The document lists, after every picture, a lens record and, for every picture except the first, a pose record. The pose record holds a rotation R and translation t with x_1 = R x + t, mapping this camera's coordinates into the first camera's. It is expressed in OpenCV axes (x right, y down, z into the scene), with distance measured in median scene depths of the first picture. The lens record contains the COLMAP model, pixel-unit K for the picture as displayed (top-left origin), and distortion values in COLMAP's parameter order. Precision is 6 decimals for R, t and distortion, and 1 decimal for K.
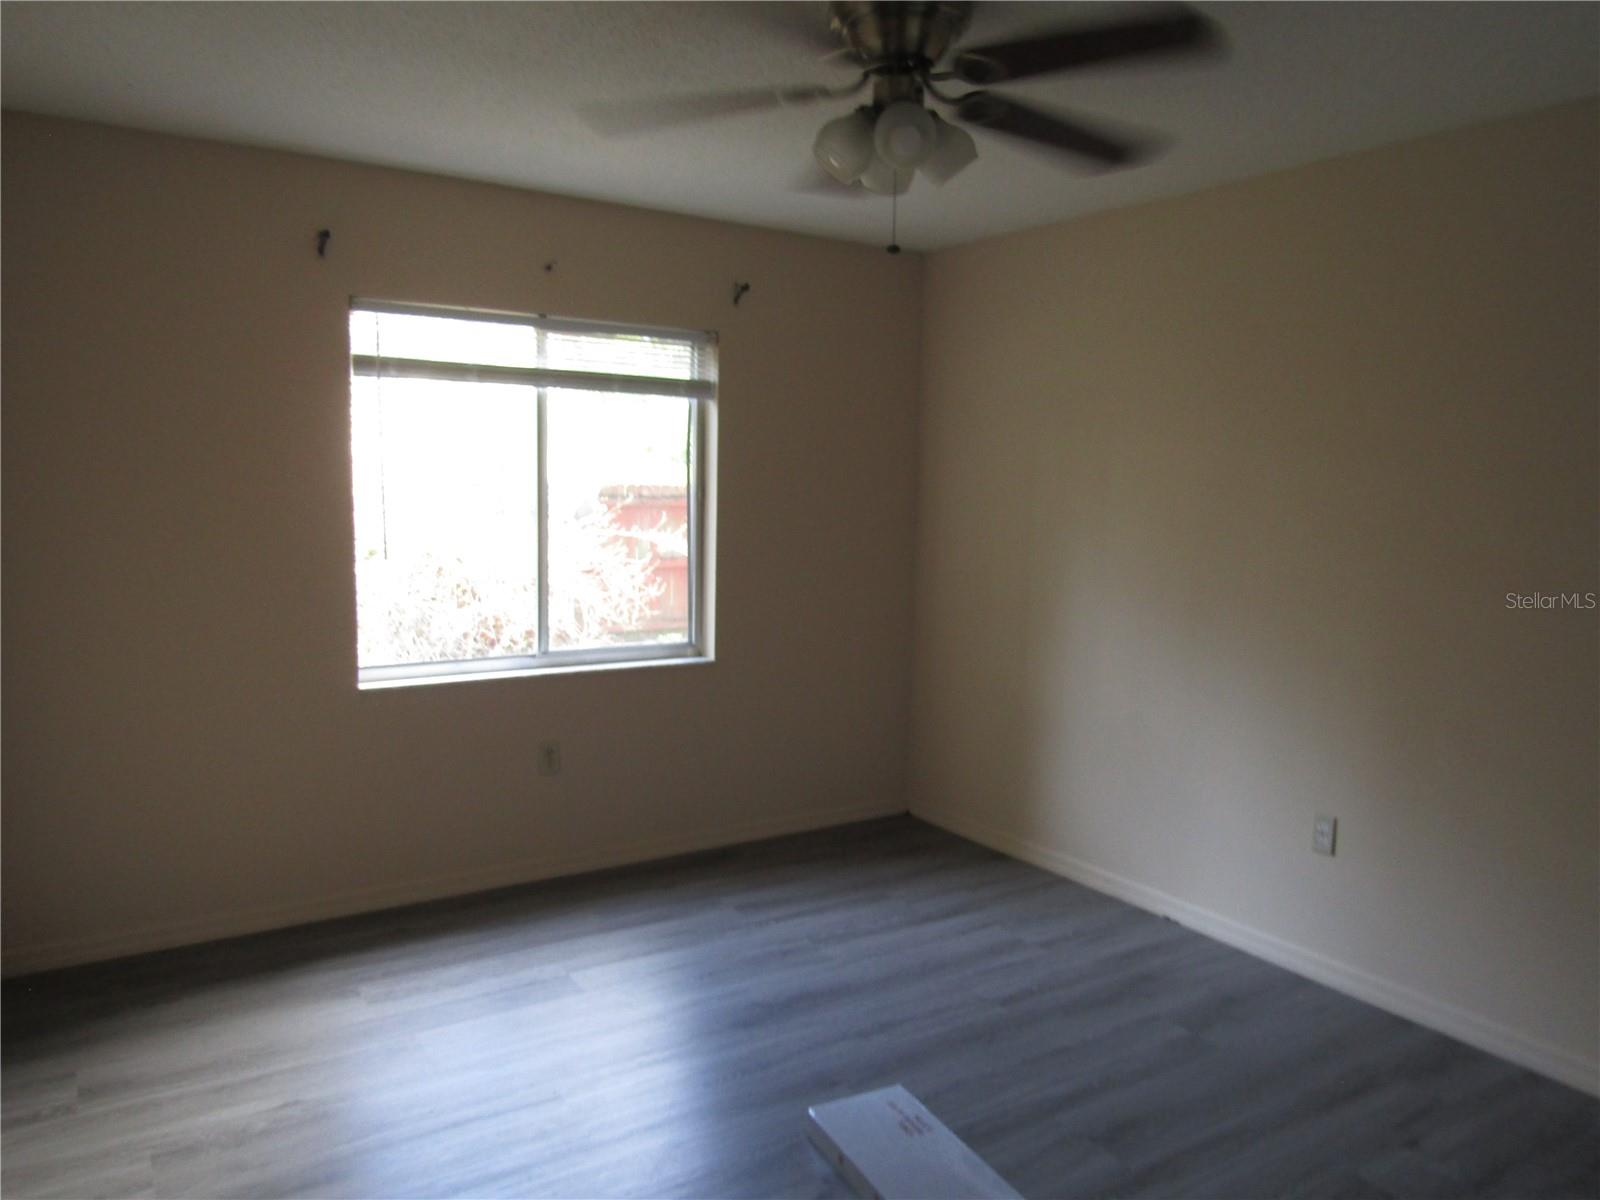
lens RADIAL K [[1144.2, 0, 800.0], [0, 1144.2, 600.0], [0, 0, 1]] dist [-0.000728, -0.000279]
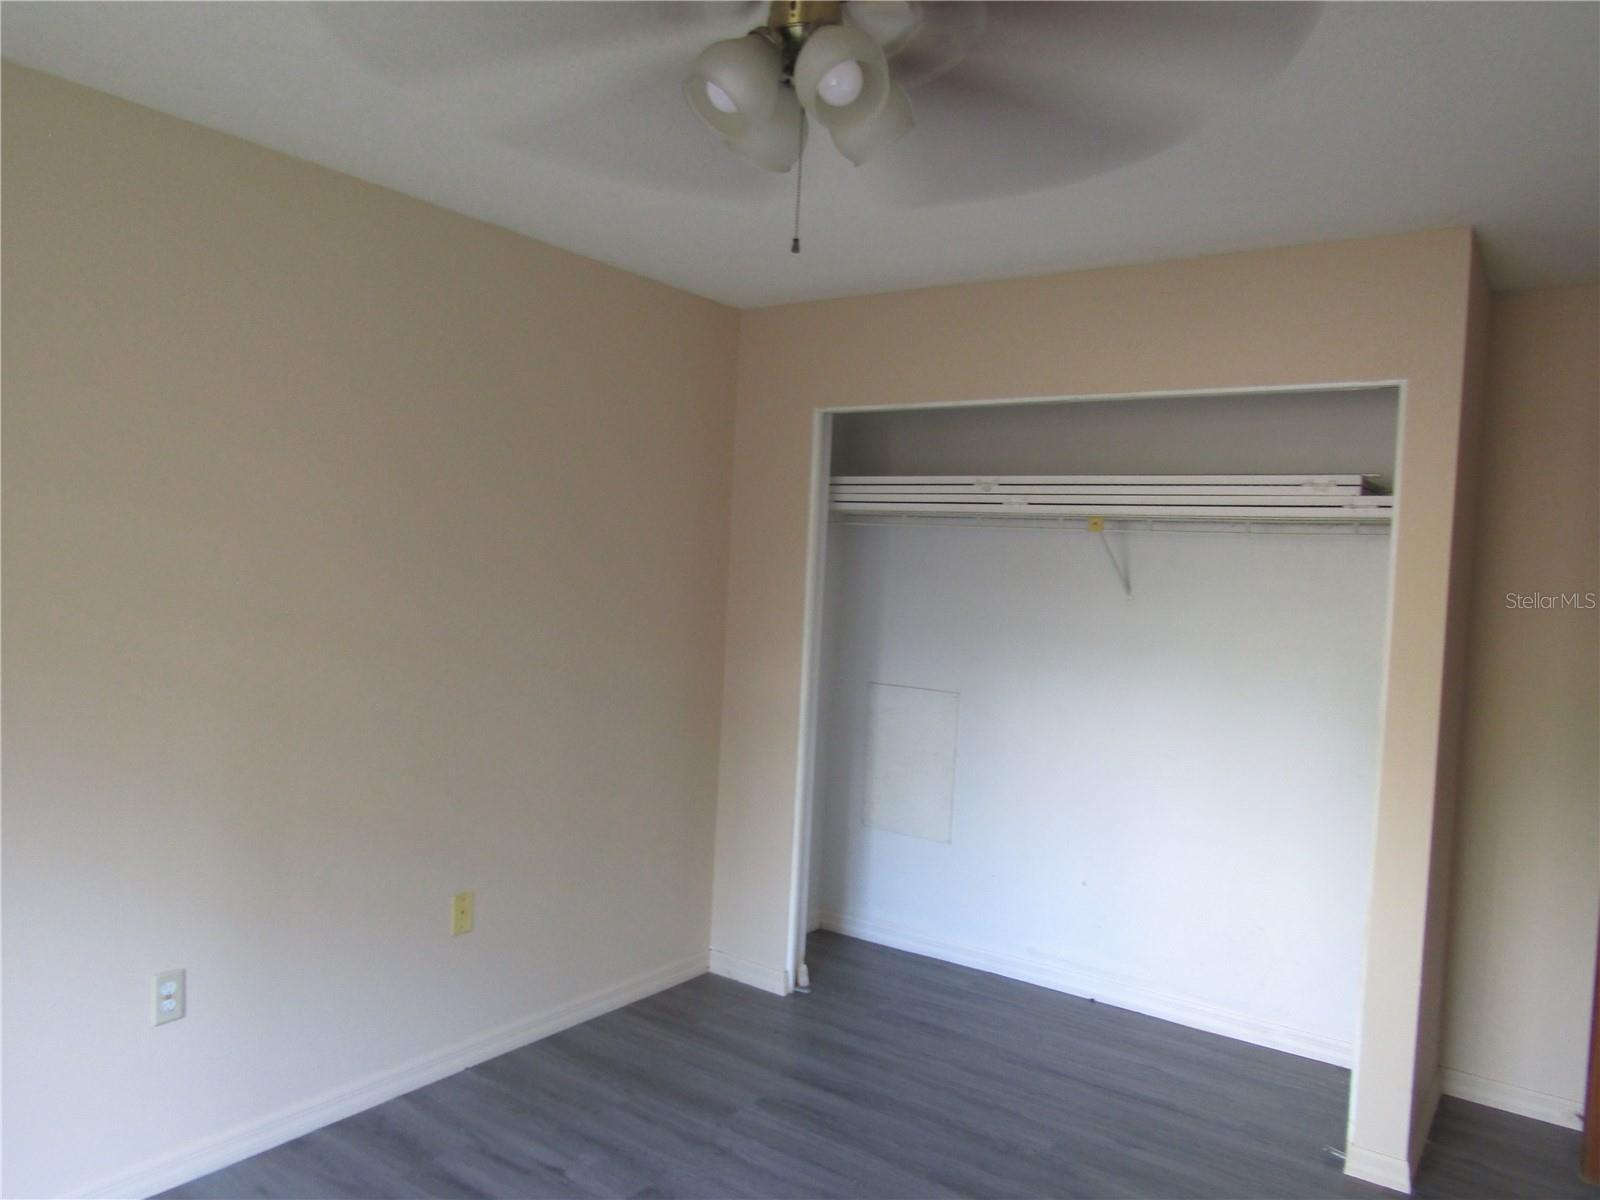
lens RADIAL K [[1144.2, 0, 800.0], [0, 1144.2, 600.0], [0, 0, 1]] dist [-0.000728, -0.000279]
pose [[-0.356533, -0.064641, 0.932044, -0.413957], [0.038844, 0.995716, 0.083915, -0.115147], [-0.933475, 0.066123, -0.352494, 0.894738]]
